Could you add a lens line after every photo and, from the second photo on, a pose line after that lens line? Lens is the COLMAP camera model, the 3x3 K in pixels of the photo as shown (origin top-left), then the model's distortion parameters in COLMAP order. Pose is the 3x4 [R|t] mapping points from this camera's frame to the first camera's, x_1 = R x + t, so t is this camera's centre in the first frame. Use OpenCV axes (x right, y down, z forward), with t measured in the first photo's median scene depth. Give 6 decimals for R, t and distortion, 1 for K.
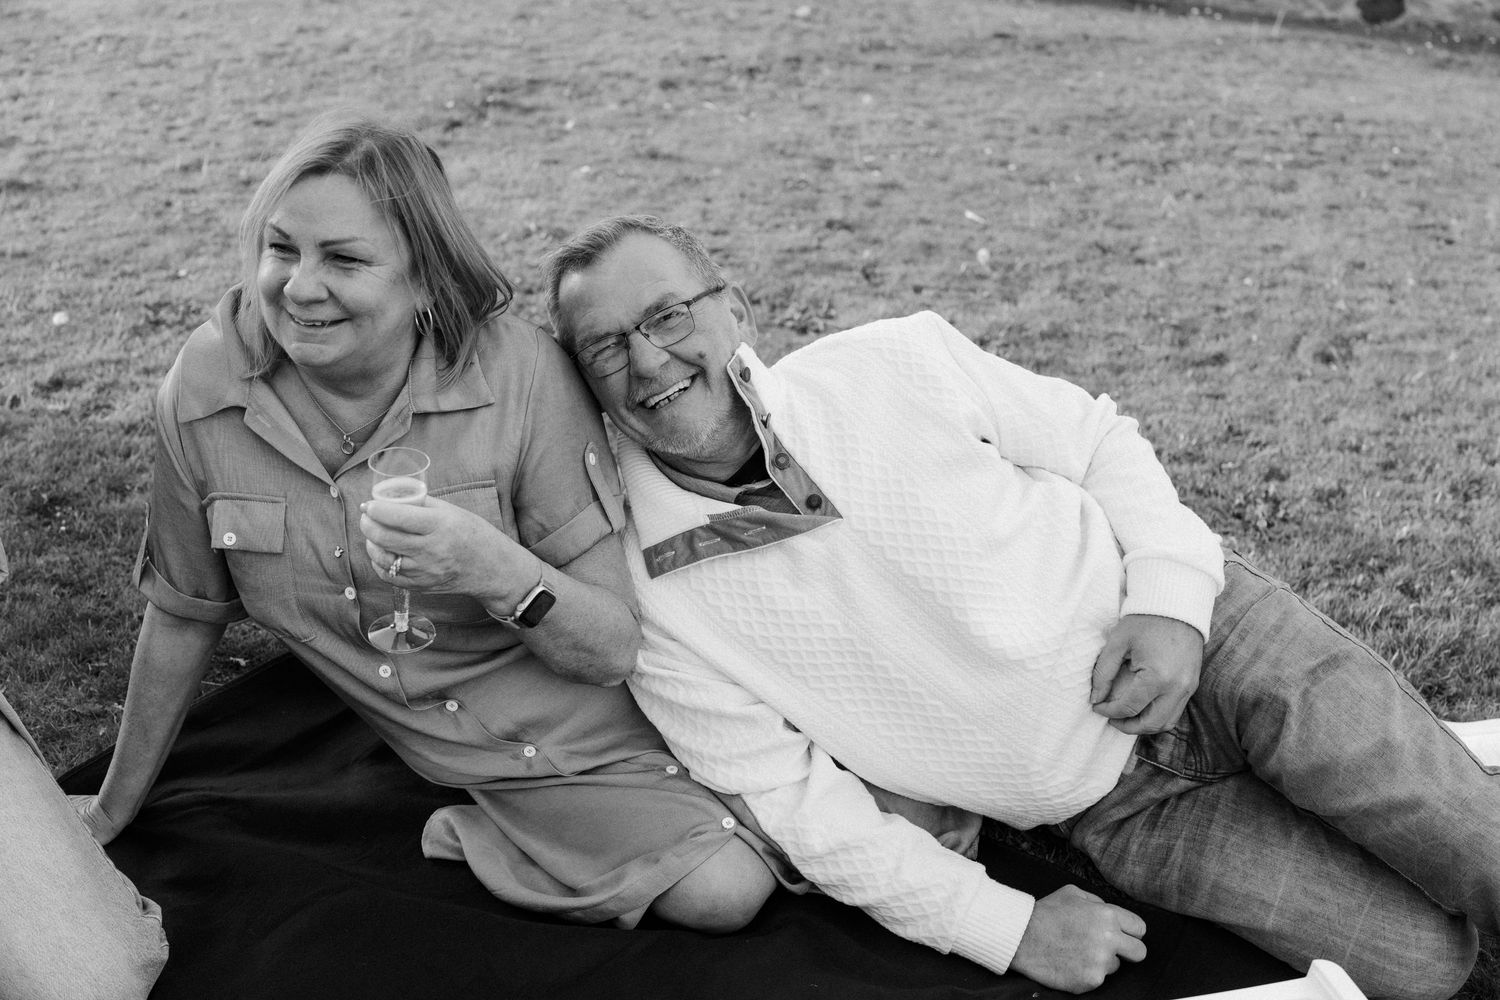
lens RADIAL K [[1548.4, 0, 751.4], [0, 1548.4, 499.3], [0, 0, 1]] dist [-0.084647, 0.000000]
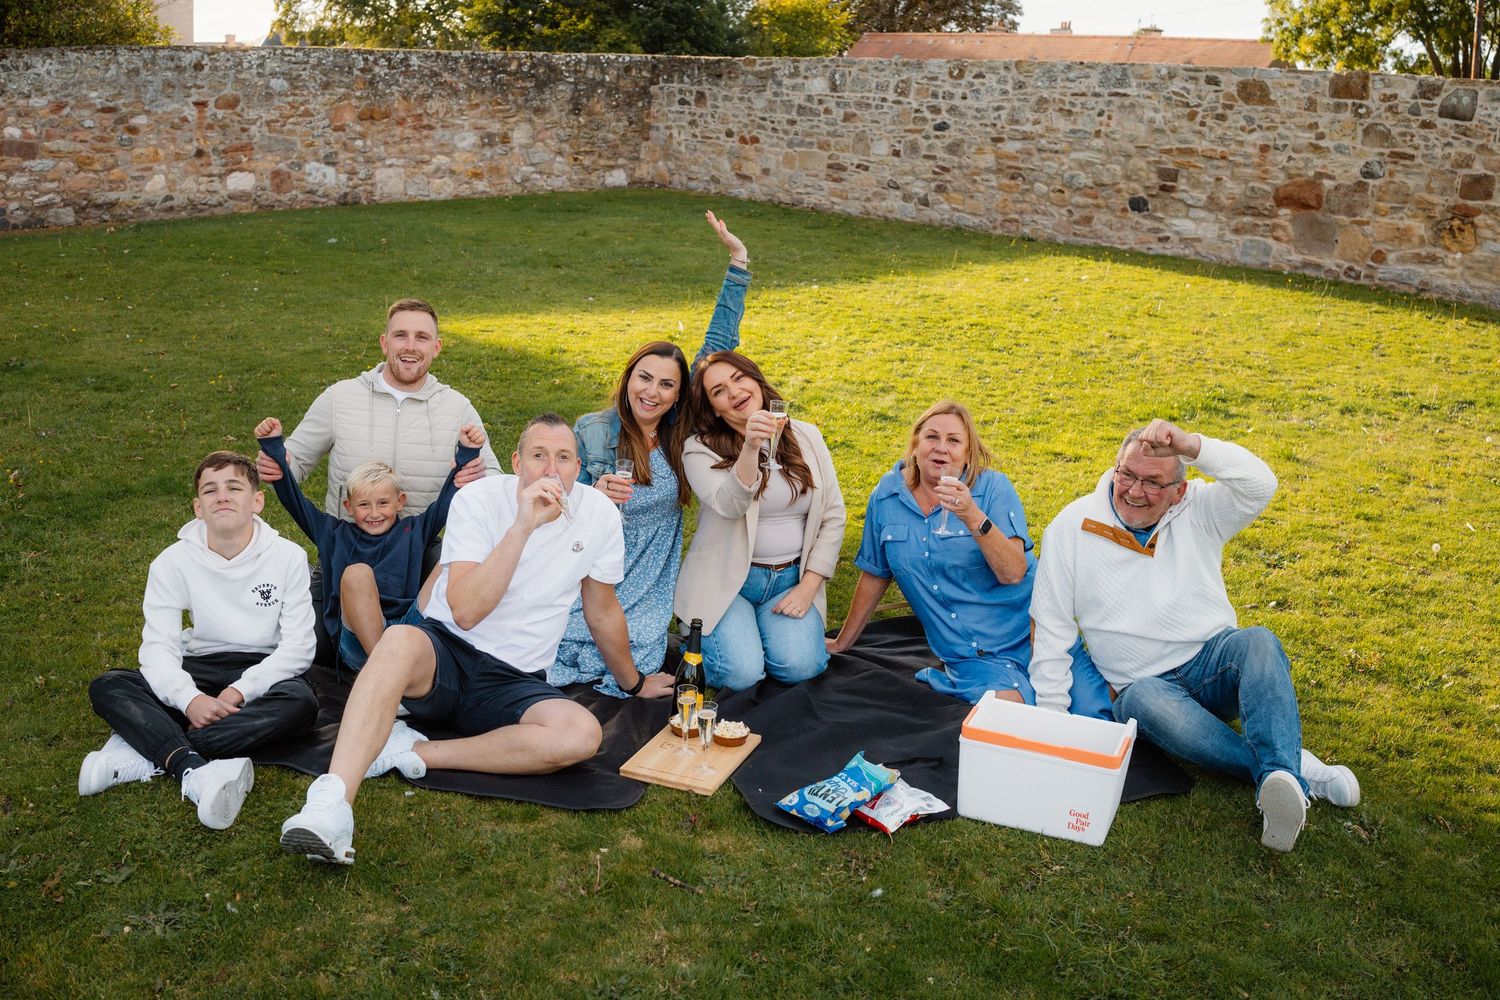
lens RADIAL K [[1548.4, 0, 750.2], [0, 1548.4, 503.1], [0, 0, 1]] dist [-0.084647, 0.000000]
pose [[0.841008, 0.152170, -0.519181, 0.230823], [-0.240519, 0.964746, -0.106848, 0.080214], [0.484619, 0.214733, 0.847959, -0.391885]]
